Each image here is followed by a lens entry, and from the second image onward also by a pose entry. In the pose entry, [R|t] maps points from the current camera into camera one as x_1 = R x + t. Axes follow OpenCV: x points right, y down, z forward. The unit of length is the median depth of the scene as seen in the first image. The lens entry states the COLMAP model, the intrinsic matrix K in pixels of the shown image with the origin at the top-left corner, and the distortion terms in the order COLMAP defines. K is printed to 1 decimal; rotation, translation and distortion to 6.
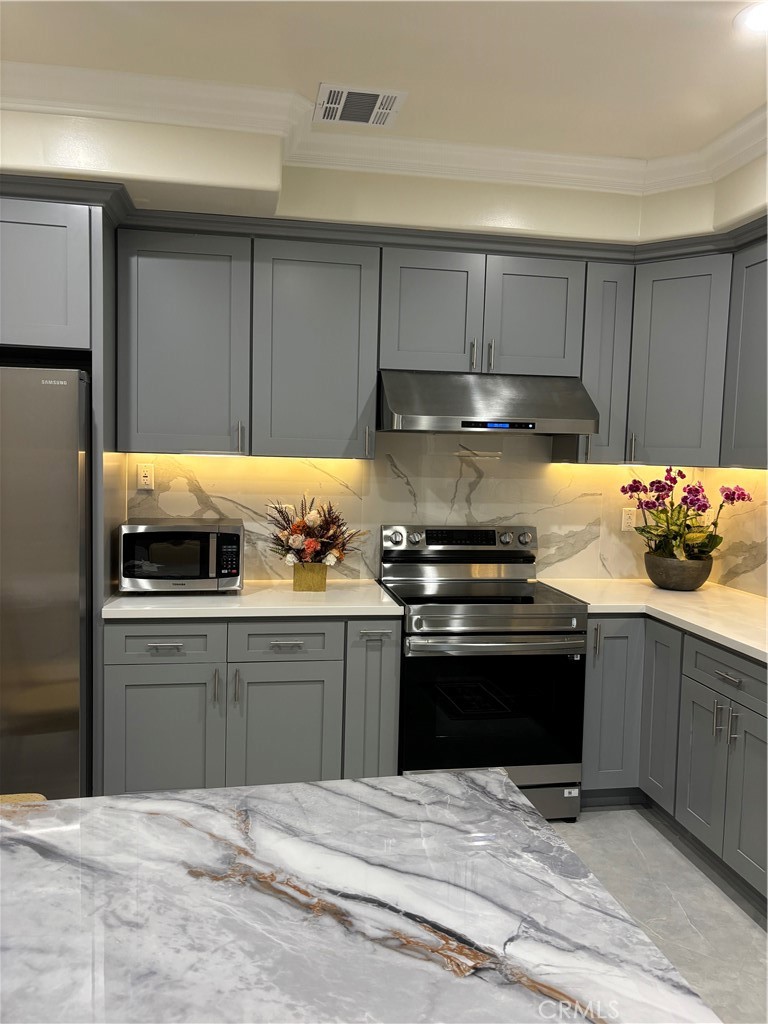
lens RADIAL K [[772.1, 0, 376.6], [0, 772.1, 511.5], [0, 0, 1]] dist [0.054979, -0.061039]
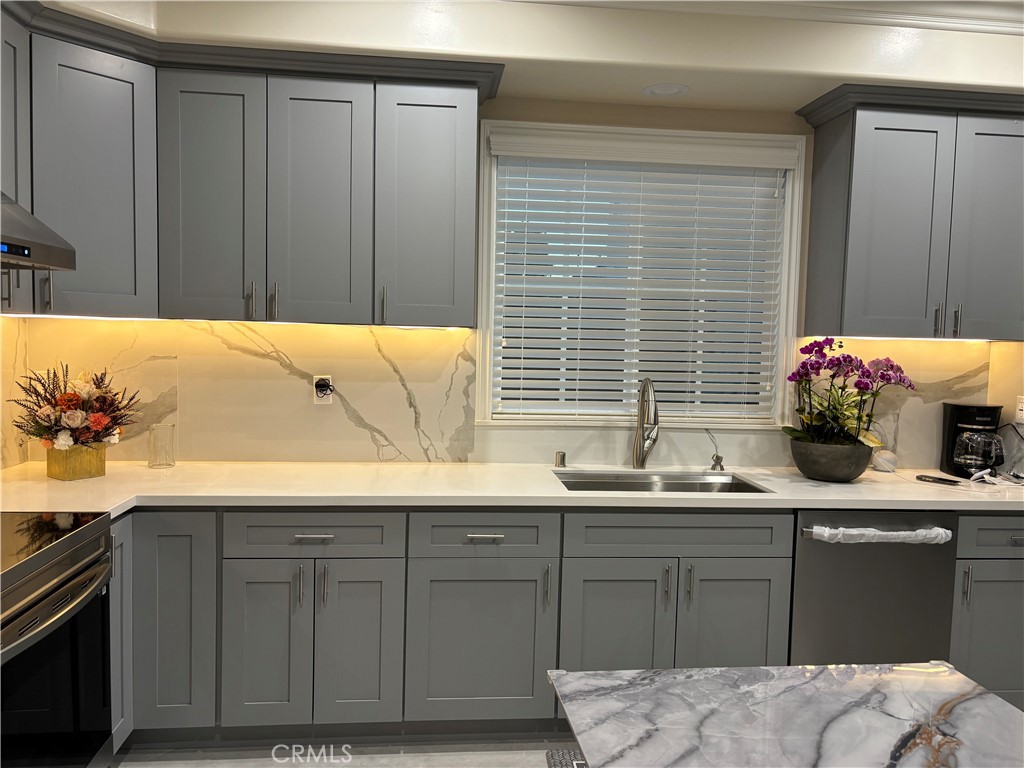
lens RADIAL K [[772.1, 0, 505.6], [0, 772.1, 382.1], [0, 0, 1]] dist [0.054979, -0.061039]
pose [[0.072751, -0.085674, 0.993664, -0.403535], [0.055546, 0.995105, 0.081732, -0.037326], [-0.995802, 0.049248, 0.077154, 0.579802]]
